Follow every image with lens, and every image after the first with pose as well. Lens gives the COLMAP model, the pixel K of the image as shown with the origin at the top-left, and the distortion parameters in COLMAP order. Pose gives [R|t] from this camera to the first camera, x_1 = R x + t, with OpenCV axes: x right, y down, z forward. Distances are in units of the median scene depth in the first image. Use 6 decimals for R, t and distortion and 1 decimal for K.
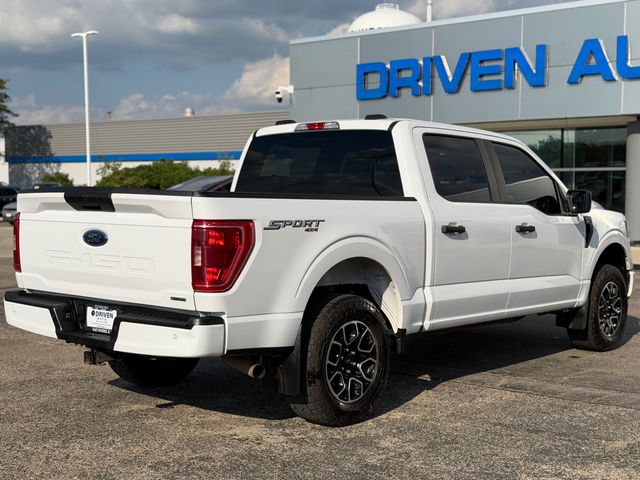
lens RADIAL K [[912.6, 0, 298.9], [0, 912.6, 240.3], [0, 0, 1]] dist [0.085822, 0.000000]
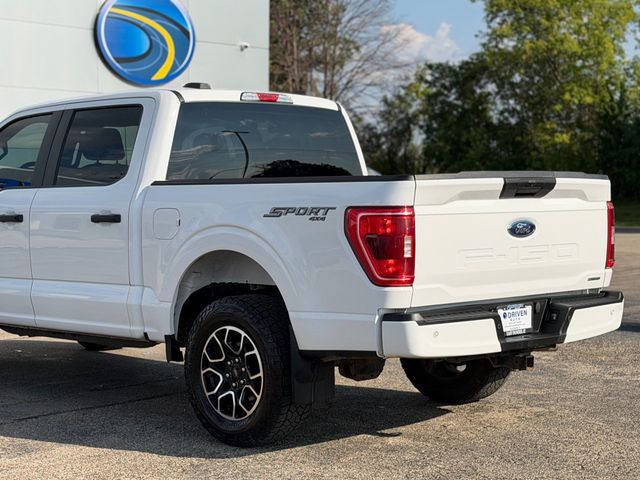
lens RADIAL K [[1256.6, 0, 304.6], [0, 1256.6, 242.2], [0, 0, 1]] dist [0.177288, 0.000000]
pose [[0.088561, -0.057818, 0.994391, -1.400425], [0.053782, 0.997135, 0.053188, -0.062591], [-0.994618, 0.048770, 0.091417, 1.053427]]
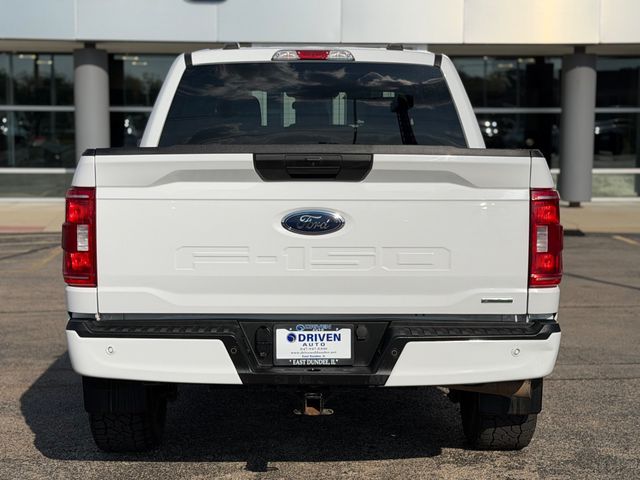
lens RADIAL K [[1202.3, 0, 317.4], [0, 1202.3, 239.7], [0, 0, 1]] dist [0.122071, 0.000000]
pose [[0.750331, -0.060443, 0.658293, -0.755187], [0.037936, 0.998107, 0.048404, -0.030068], [-0.659973, -0.011346, 0.751204, 0.338342]]
